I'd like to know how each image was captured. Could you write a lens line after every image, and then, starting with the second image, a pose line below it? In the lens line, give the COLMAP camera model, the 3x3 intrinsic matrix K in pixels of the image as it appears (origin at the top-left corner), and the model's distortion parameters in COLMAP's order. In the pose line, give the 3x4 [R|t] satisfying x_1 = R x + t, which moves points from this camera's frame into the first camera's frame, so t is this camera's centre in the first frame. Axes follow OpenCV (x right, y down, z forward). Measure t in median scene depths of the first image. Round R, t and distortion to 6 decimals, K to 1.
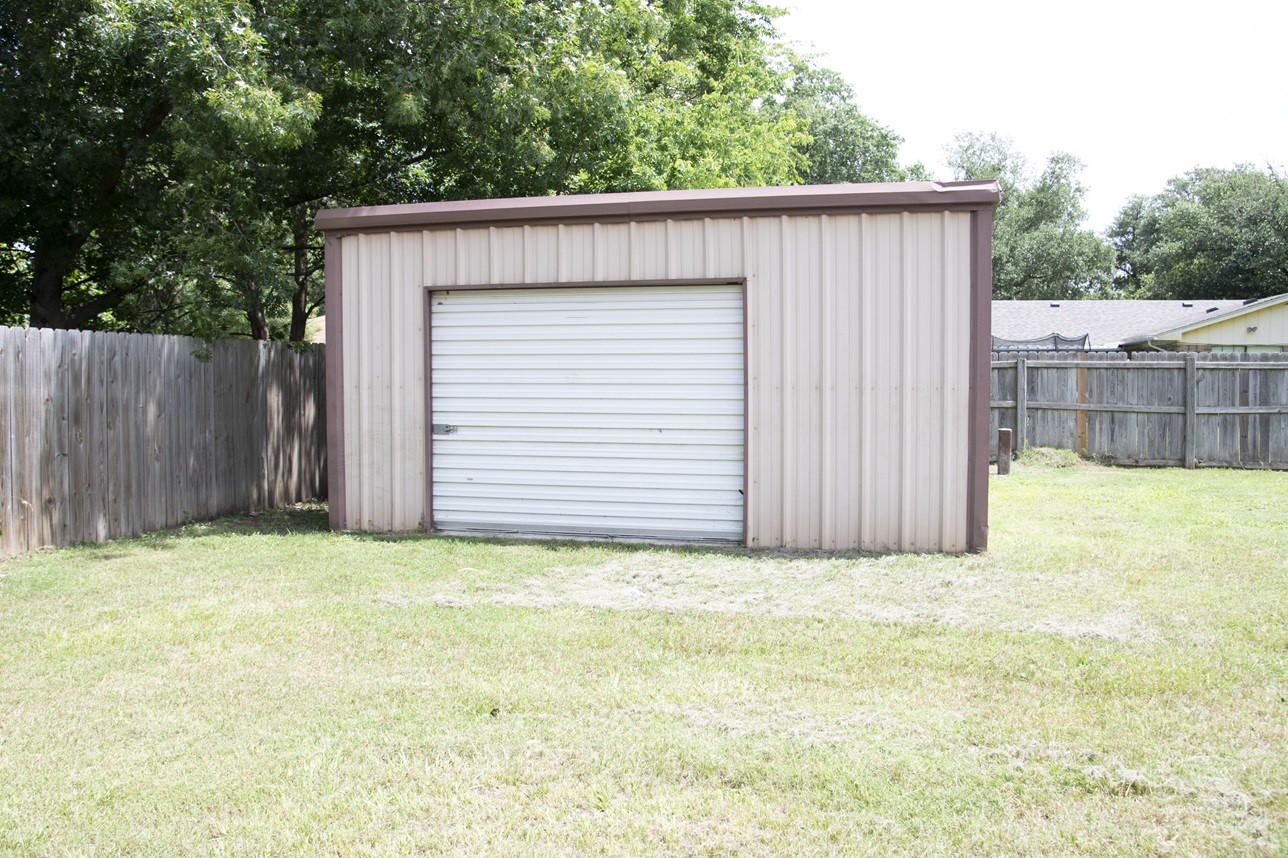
lens RADIAL K [[1055.0, 0, 650.5], [0, 1055.0, 421.8], [0, 0, 1]] dist [-0.121063, 0.083797]
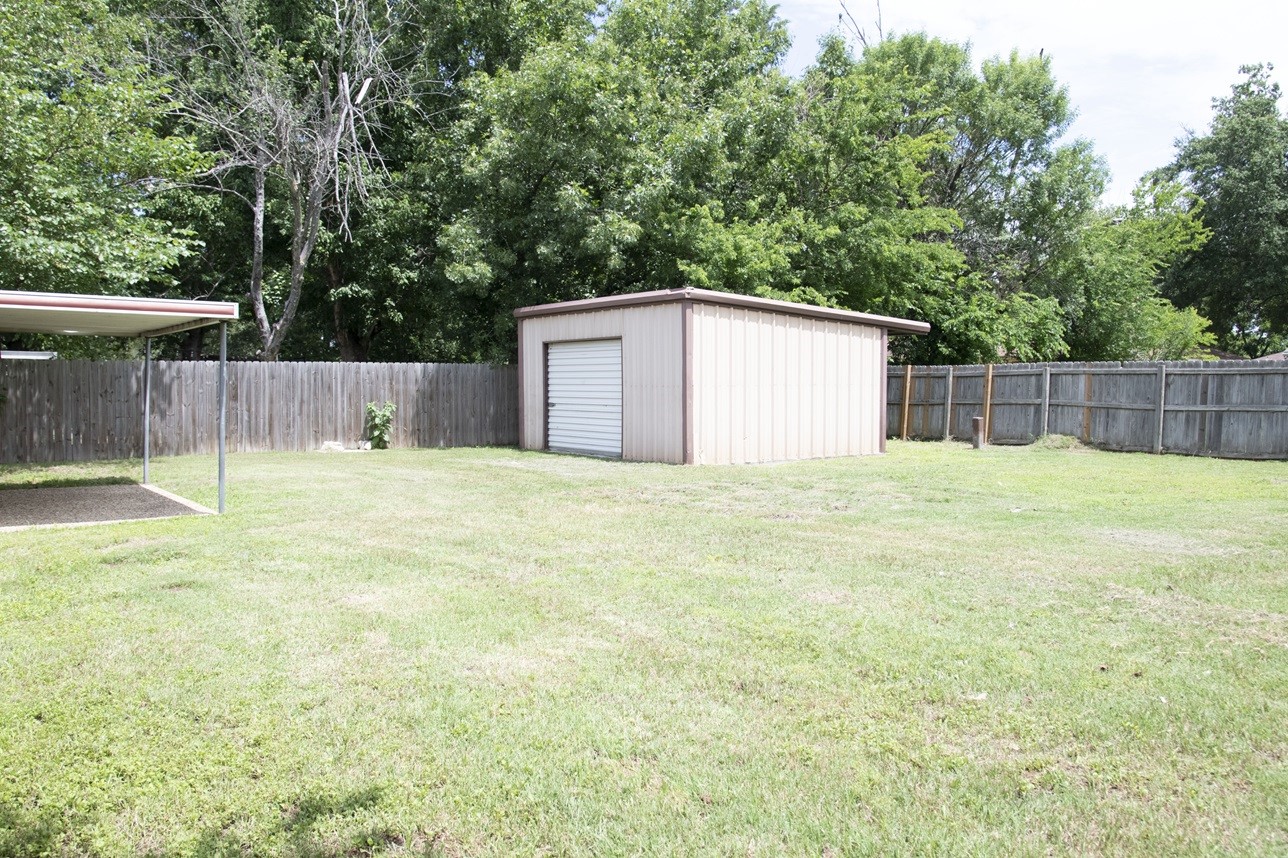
lens RADIAL K [[1055.0, 0, 650.5], [0, 1055.0, 421.8], [0, 0, 1]] dist [-0.121063, 0.083797]
pose [[0.767066, 0.023203, -0.641148, 0.867615], [-0.025755, 0.999654, 0.005364, 0.015683], [0.641051, 0.012398, 0.767398, -0.365146]]
